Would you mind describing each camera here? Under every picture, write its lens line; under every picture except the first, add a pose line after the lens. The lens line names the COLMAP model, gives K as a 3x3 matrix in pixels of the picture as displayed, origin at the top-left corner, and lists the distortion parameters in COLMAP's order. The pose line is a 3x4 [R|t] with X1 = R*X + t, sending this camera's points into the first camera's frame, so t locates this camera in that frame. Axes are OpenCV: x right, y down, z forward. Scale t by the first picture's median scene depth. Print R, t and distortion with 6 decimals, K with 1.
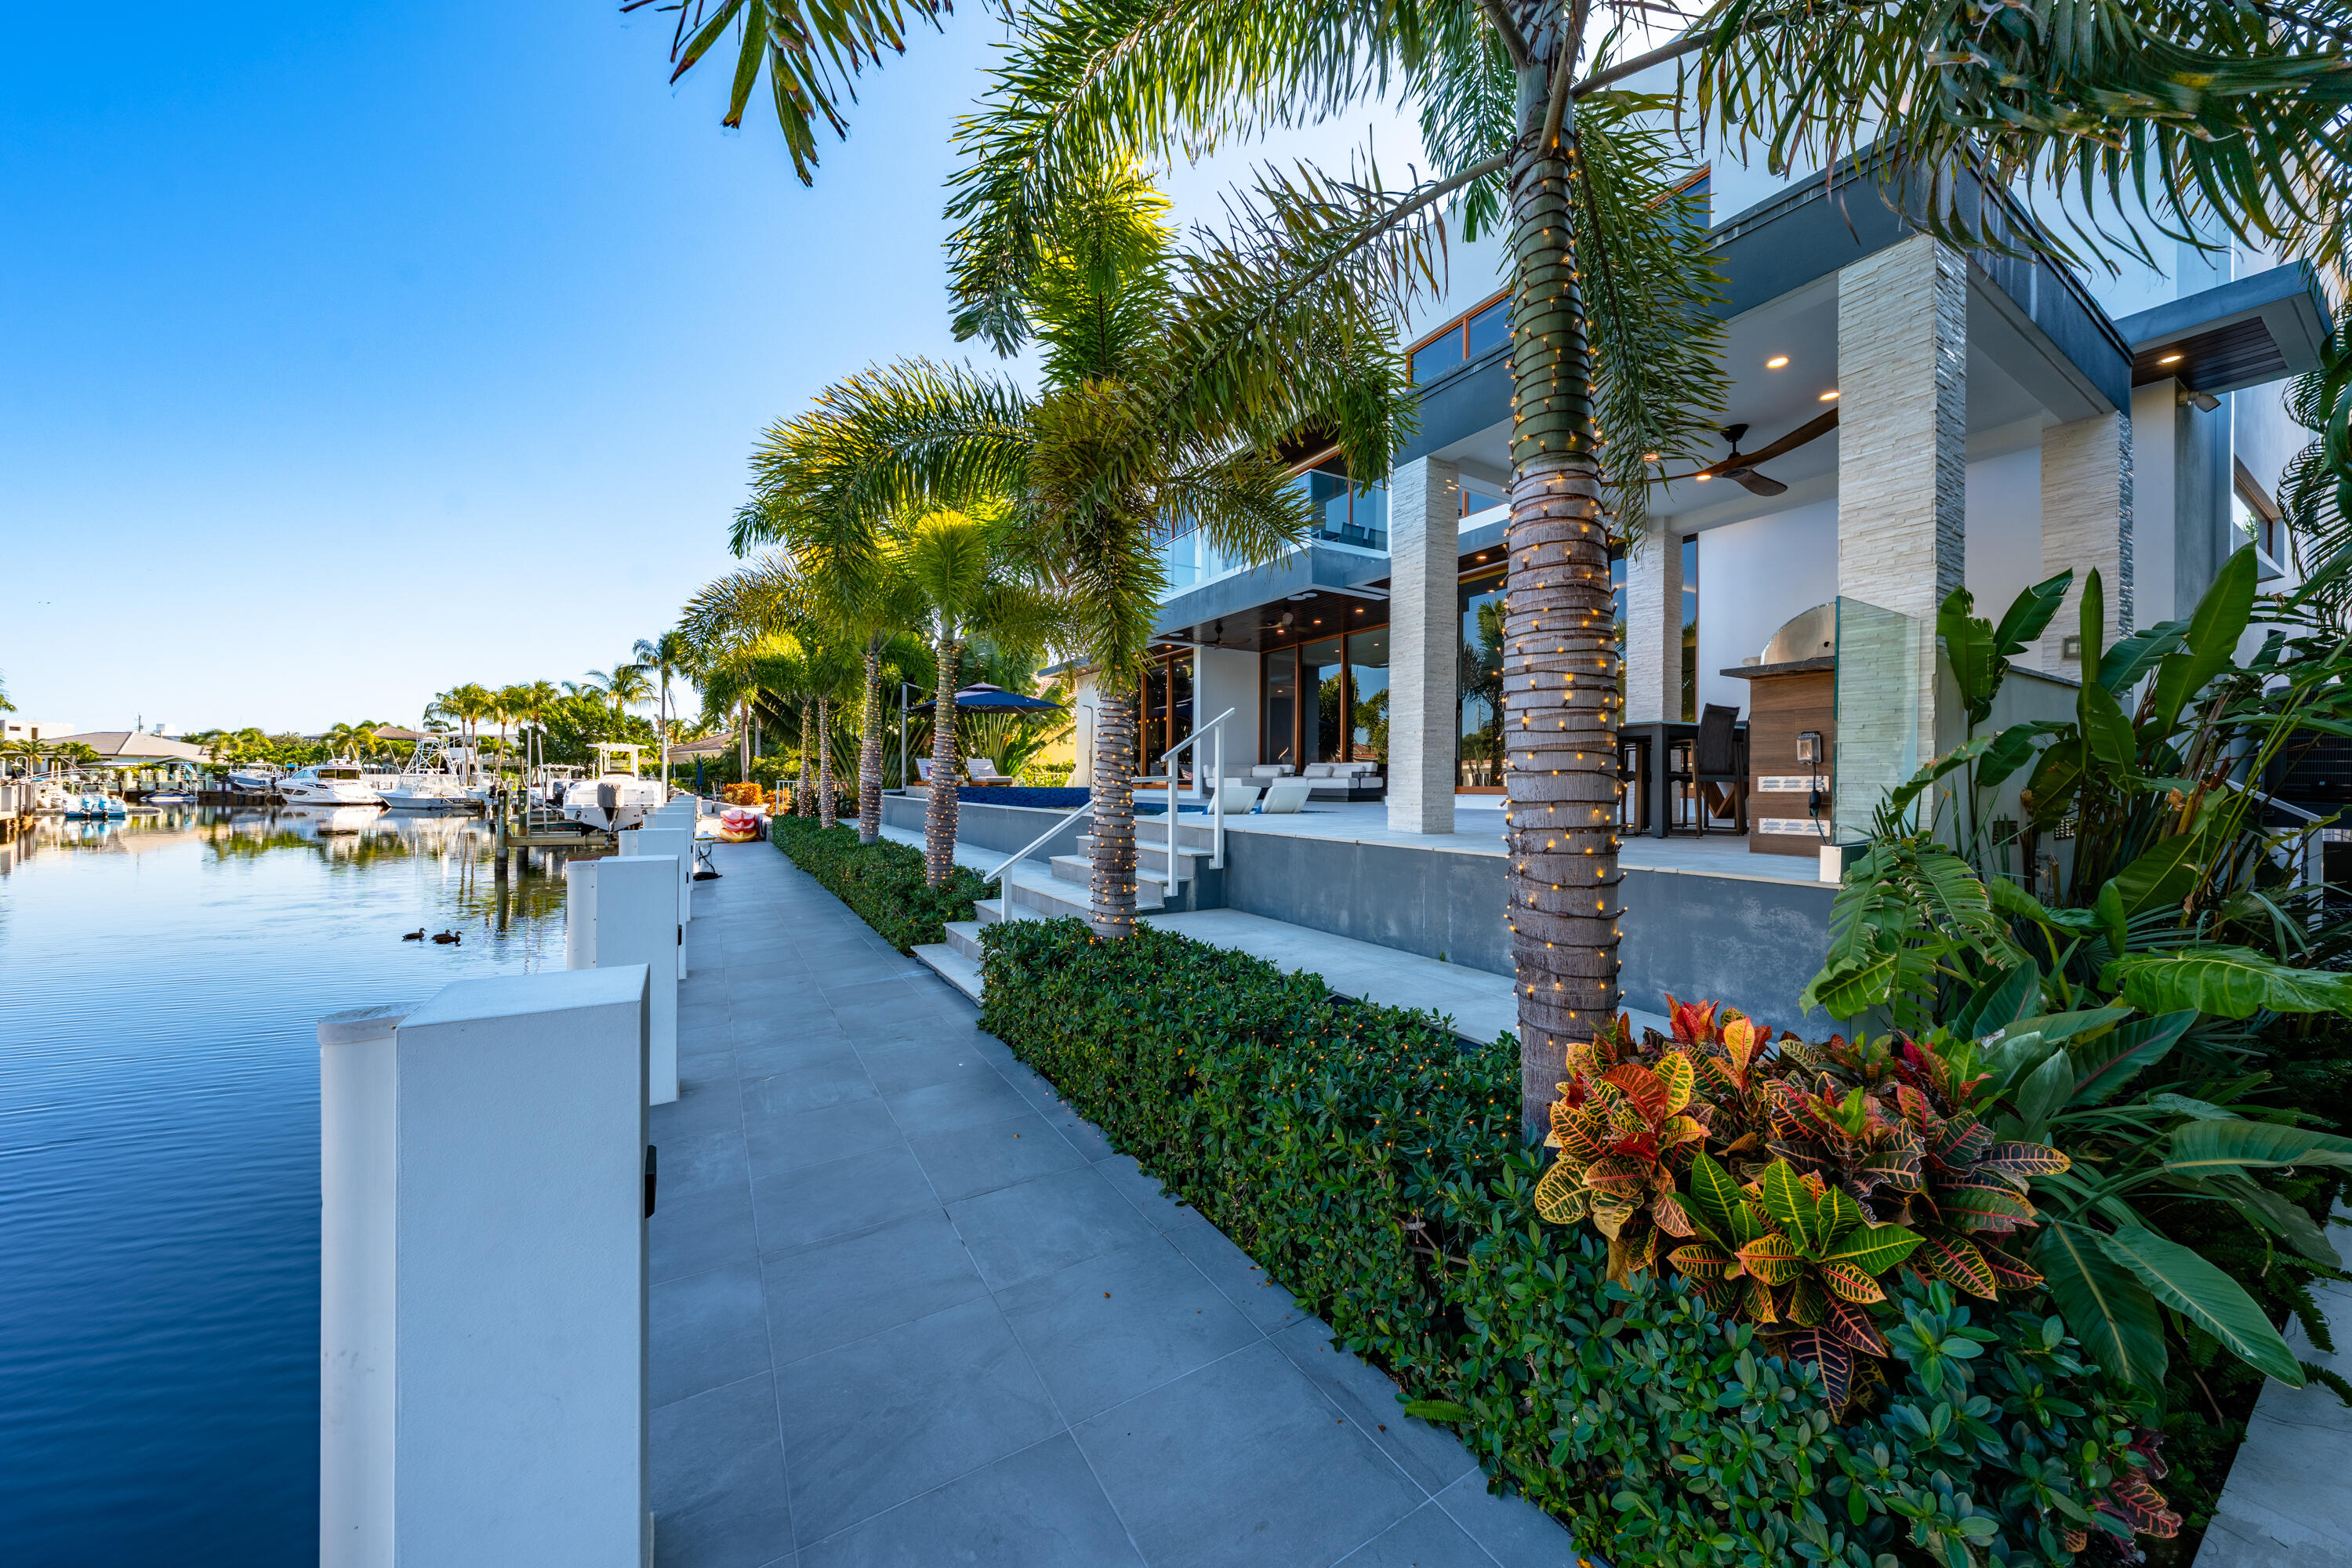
lens RADIAL K [[784.7, 0, 1184.9], [0, 784.7, 774.3], [0, 0, 1]] dist [0.001674, 0.000078]
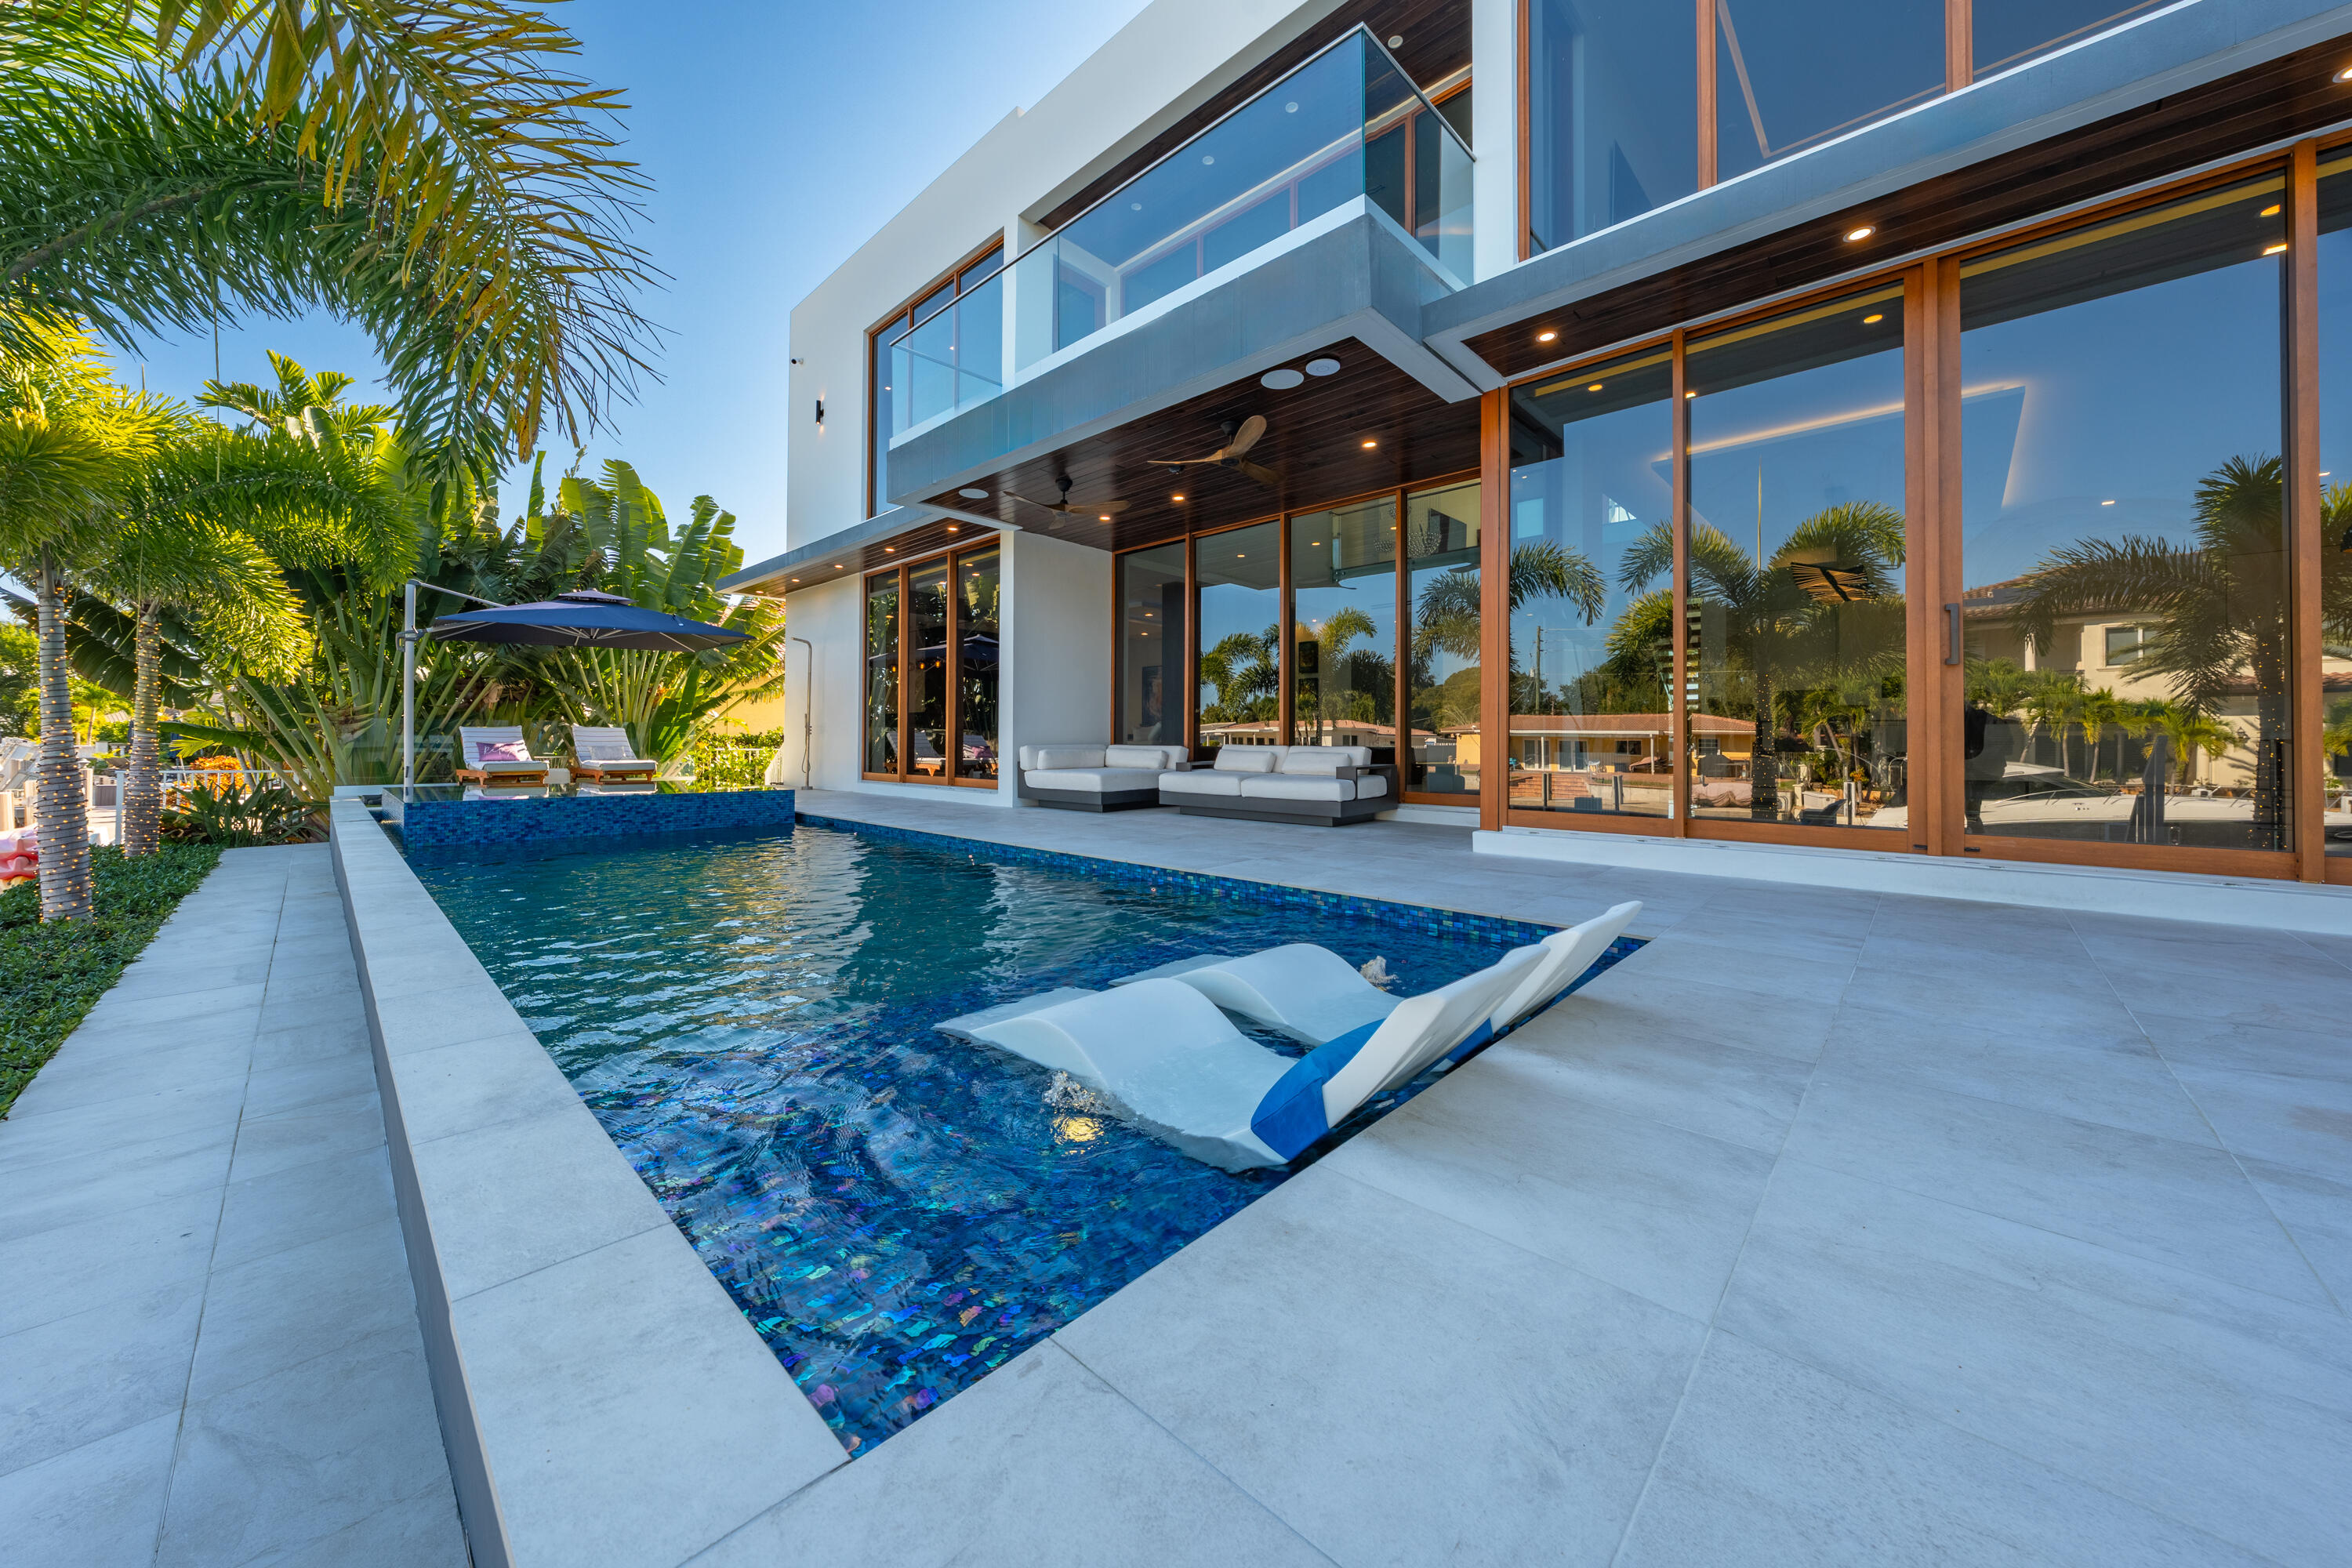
lens RADIAL K [[813.9, 0, 1172.9], [0, 813.9, 725.7], [0, 0, 1]] dist [-0.000995, -0.000077]
pose [[0.963079, 0.000852, 0.269219, -0.011986], [0.001275, 0.999969, -0.007729, -0.009518], [-0.269217, 0.007787, 0.963048, 0.190166]]
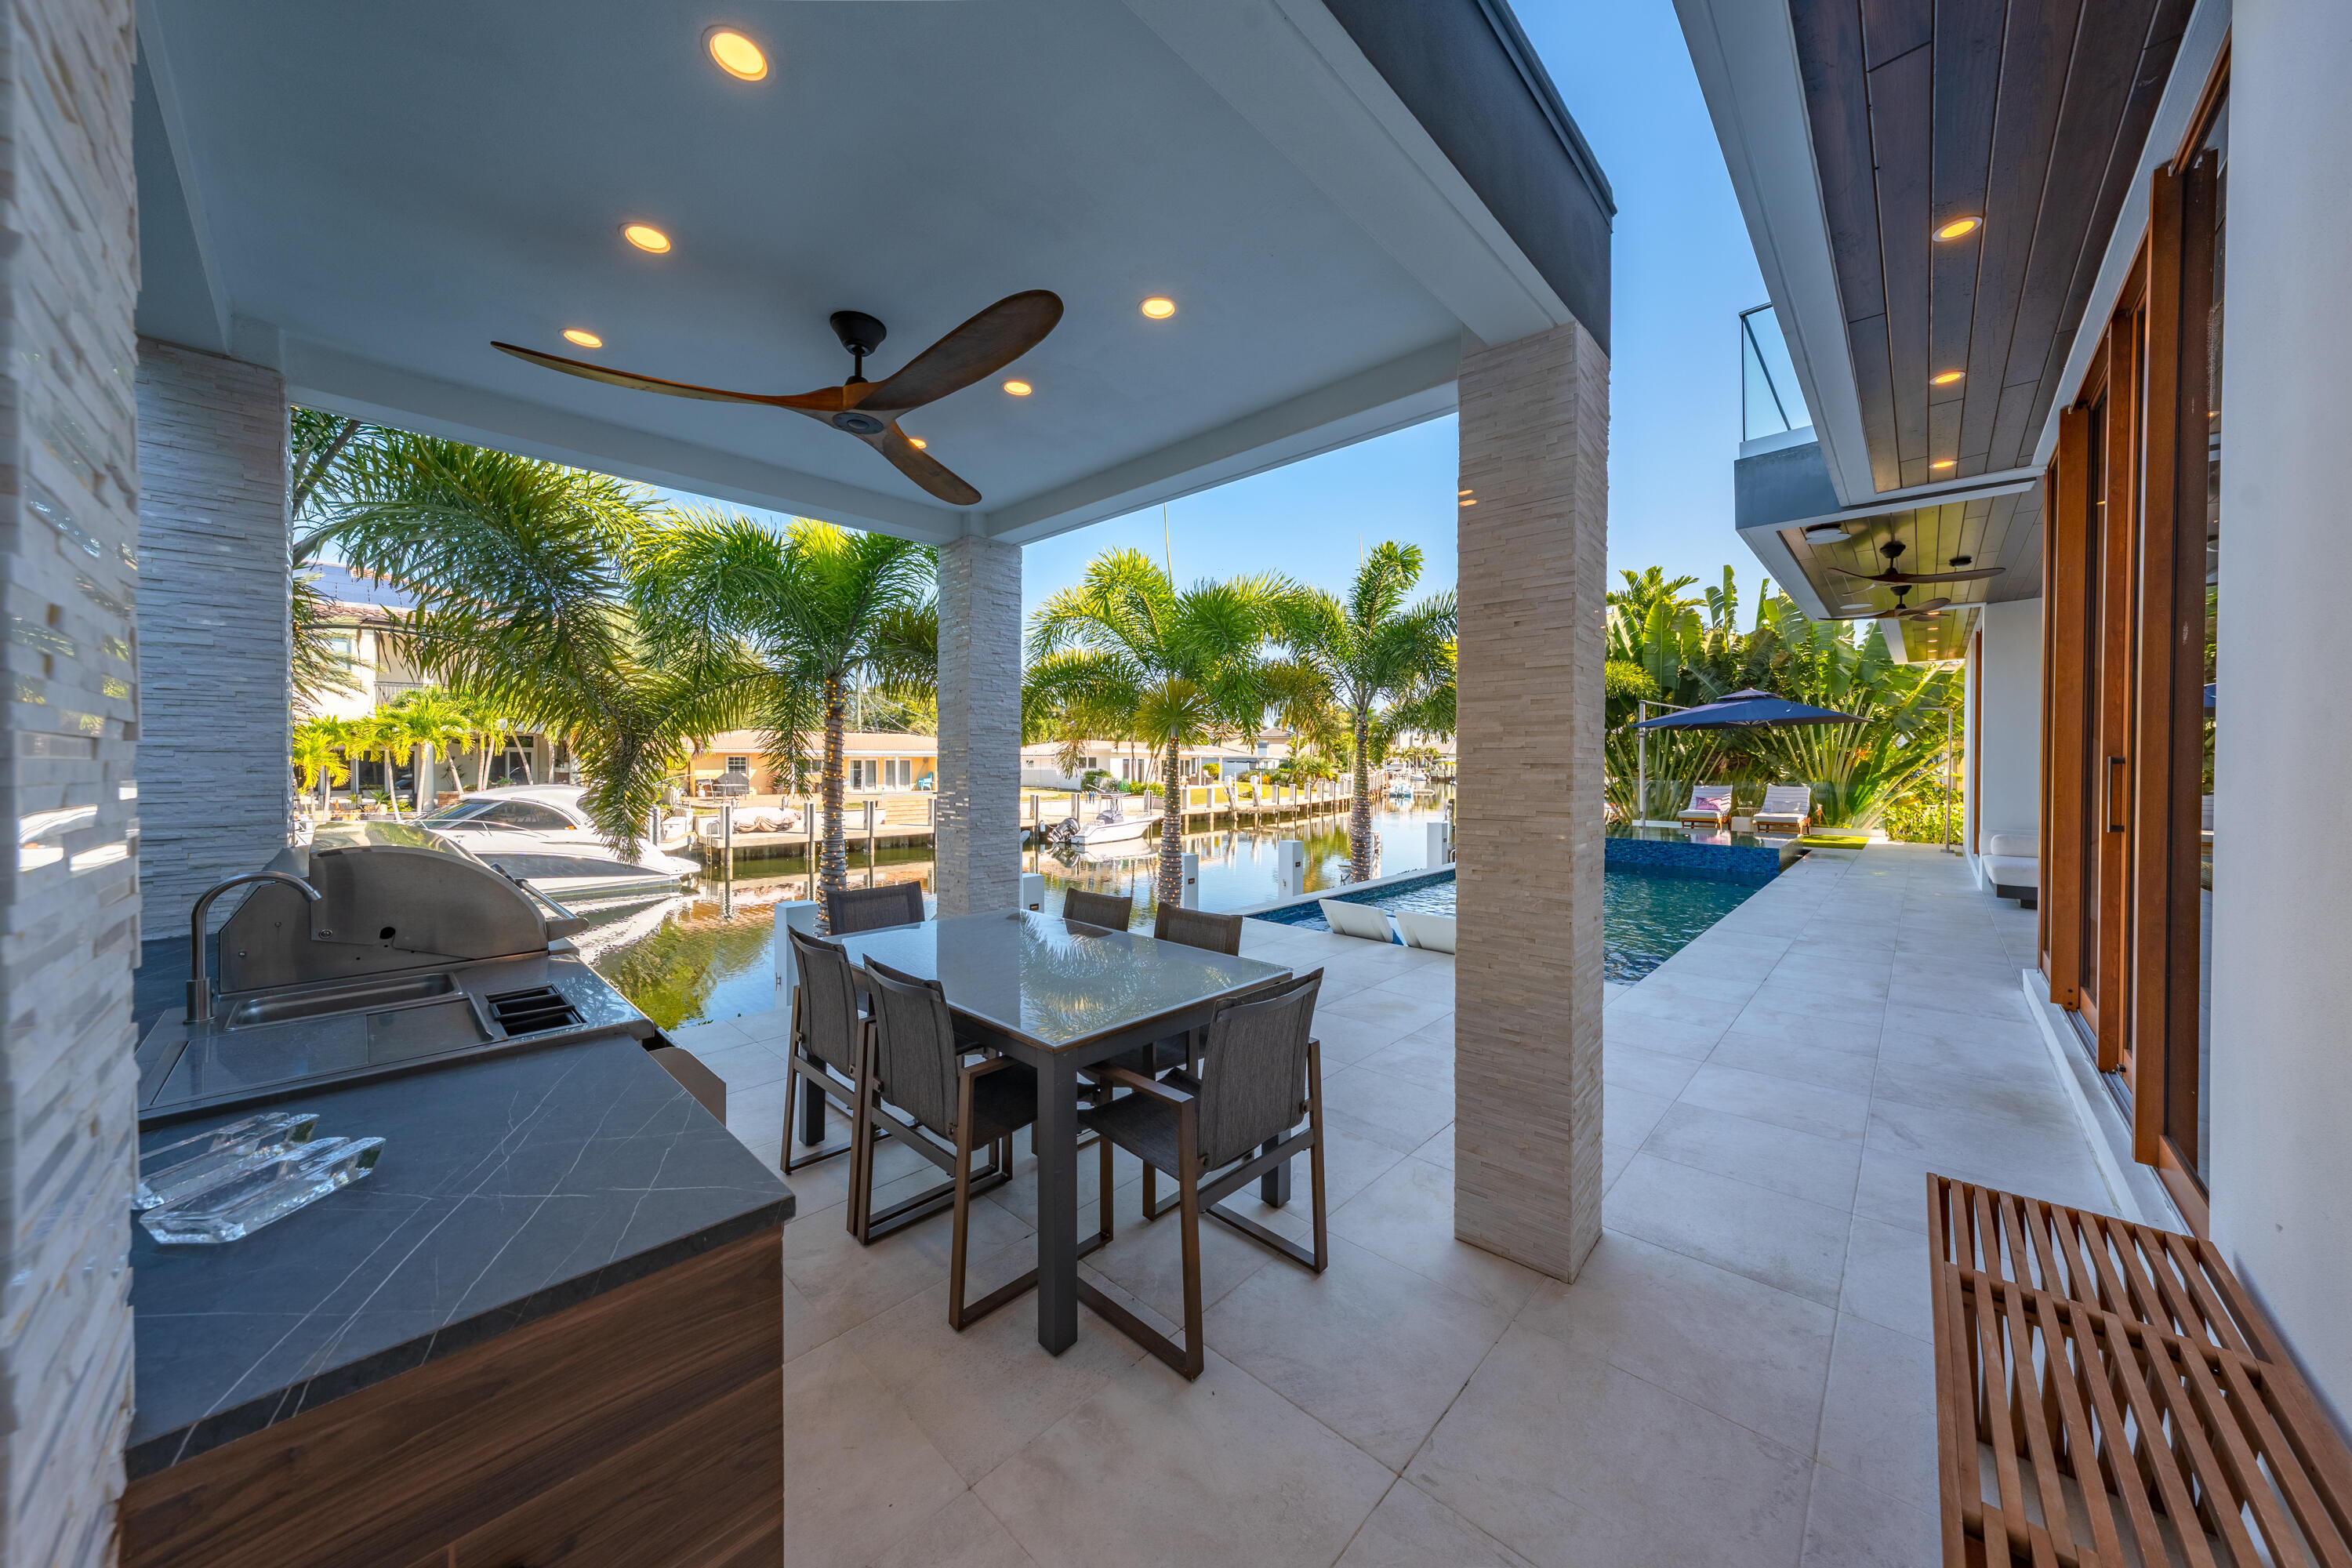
lens RADIAL K [[784.7, 0, 1184.9], [0, 784.7, 774.3], [0, 0, 1]] dist [0.001674, 0.000078]
pose [[0.279693, 0.008183, -0.960055, 0.193698], [0.010819, 0.999873, 0.011674, -0.029572], [0.960029, -0.013652, 0.279569, 0.143358]]
